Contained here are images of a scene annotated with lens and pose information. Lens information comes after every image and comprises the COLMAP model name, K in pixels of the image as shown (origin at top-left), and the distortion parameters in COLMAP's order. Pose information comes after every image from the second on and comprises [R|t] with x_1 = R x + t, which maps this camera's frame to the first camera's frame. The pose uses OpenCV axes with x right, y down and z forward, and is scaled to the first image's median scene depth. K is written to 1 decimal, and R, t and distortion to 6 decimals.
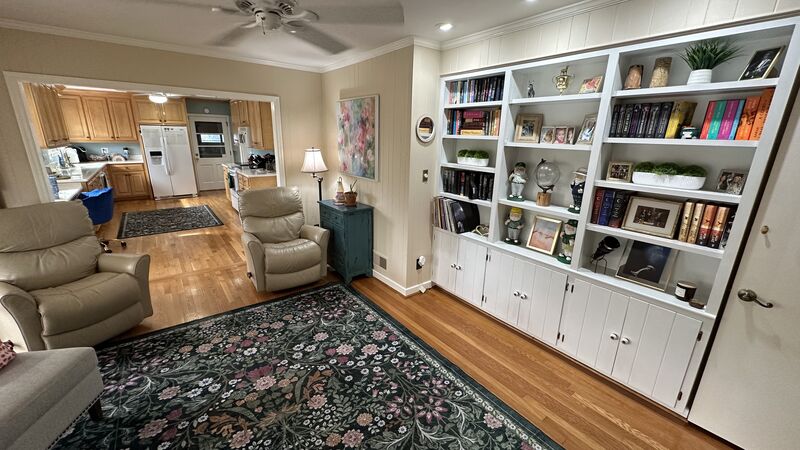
lens RADIAL K [[320.9, 0, 394.4], [0, 320.9, 222.1], [0, 0, 1]] dist [0.011350, -0.000130]
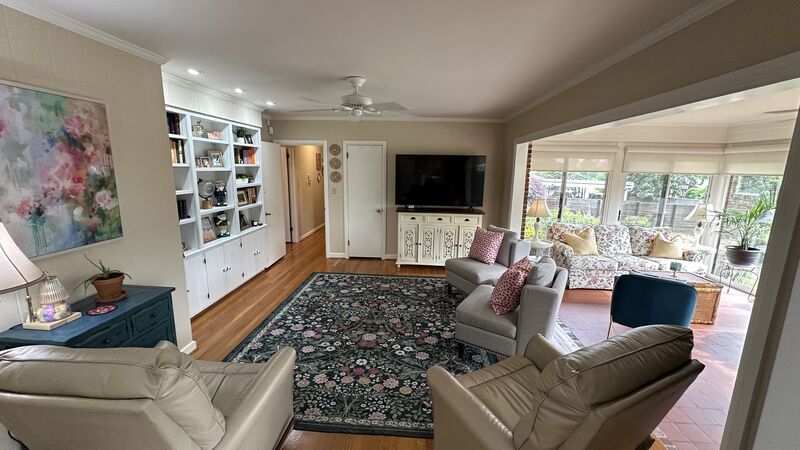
lens RADIAL K [[320.9, 0, 398.0], [0, 320.9, 226.0], [0, 0, 1]] dist [0.011350, -0.000130]
pose [[-0.755350, -0.152136, 0.637417, -1.170151], [0.144339, 0.910168, 0.388279, -0.434394], [-0.639228, 0.385291, -0.665536, 1.469100]]
